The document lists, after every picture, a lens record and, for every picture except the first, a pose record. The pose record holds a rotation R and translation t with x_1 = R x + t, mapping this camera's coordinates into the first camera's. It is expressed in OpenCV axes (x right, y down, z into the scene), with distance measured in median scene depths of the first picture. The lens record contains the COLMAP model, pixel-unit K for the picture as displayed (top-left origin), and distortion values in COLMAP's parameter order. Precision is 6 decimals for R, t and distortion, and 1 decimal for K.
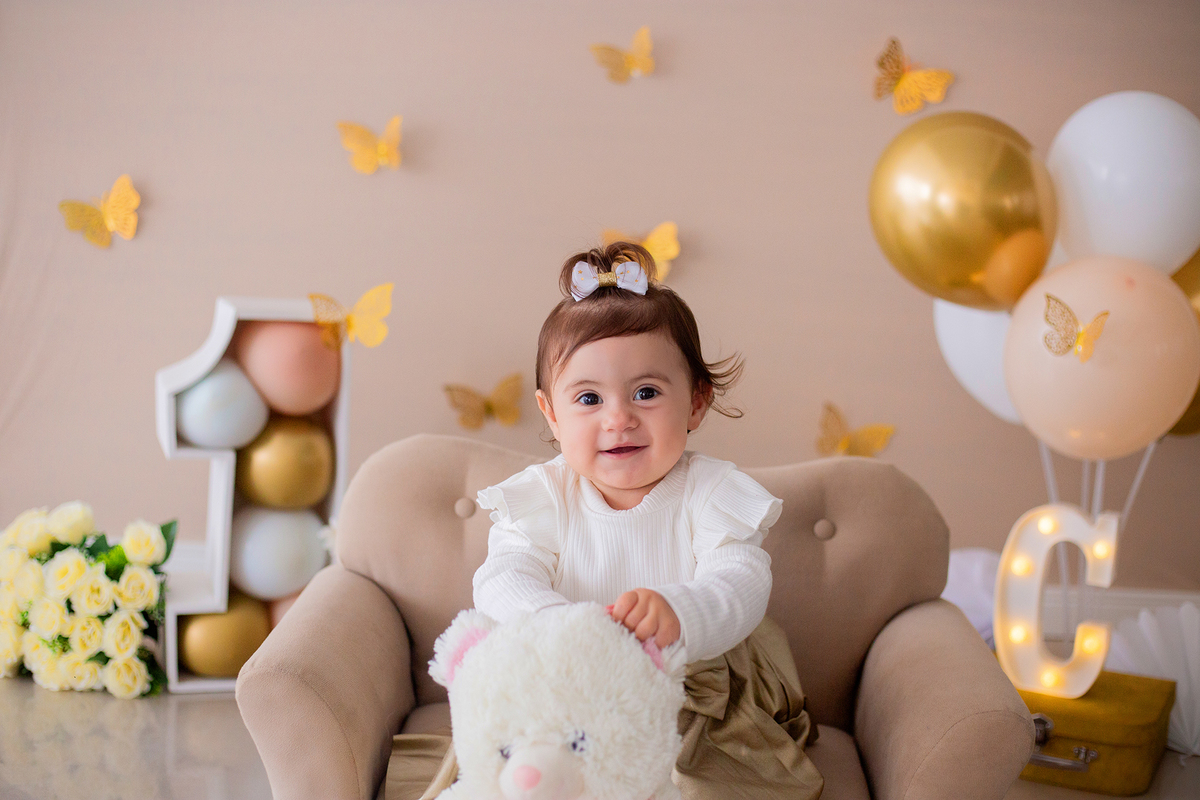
lens RADIAL K [[1790.6, 0, 598.5], [0, 1790.6, 399.3], [0, 0, 1]] dist [-0.109986, -0.063044]
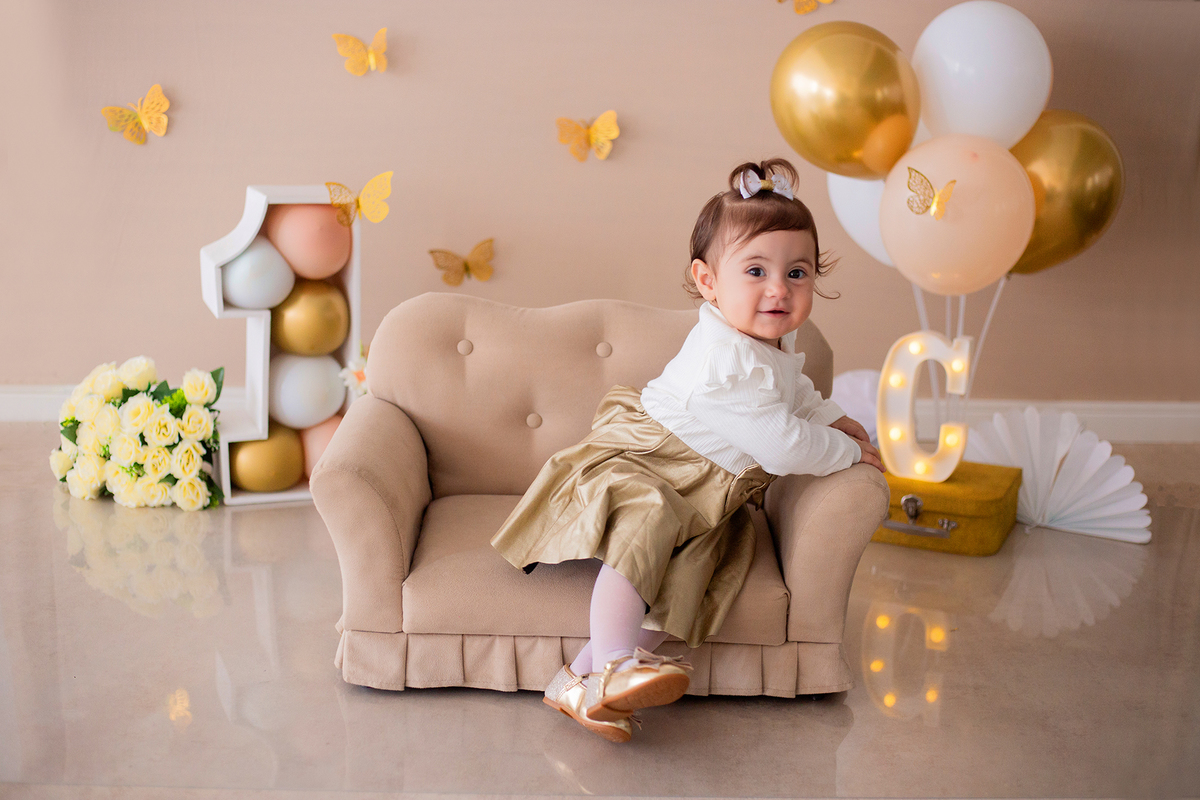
lens RADIAL K [[1771.9, 0, 603.3], [0, 1771.9, 398.2], [0, 0, 1]] dist [-0.098602, -0.108409]
pose [[0.998897, -0.034405, 0.031955, -0.012450], [0.031501, 0.995683, 0.087315, -0.010365], [-0.034821, -0.086212, 0.995668, -0.246241]]
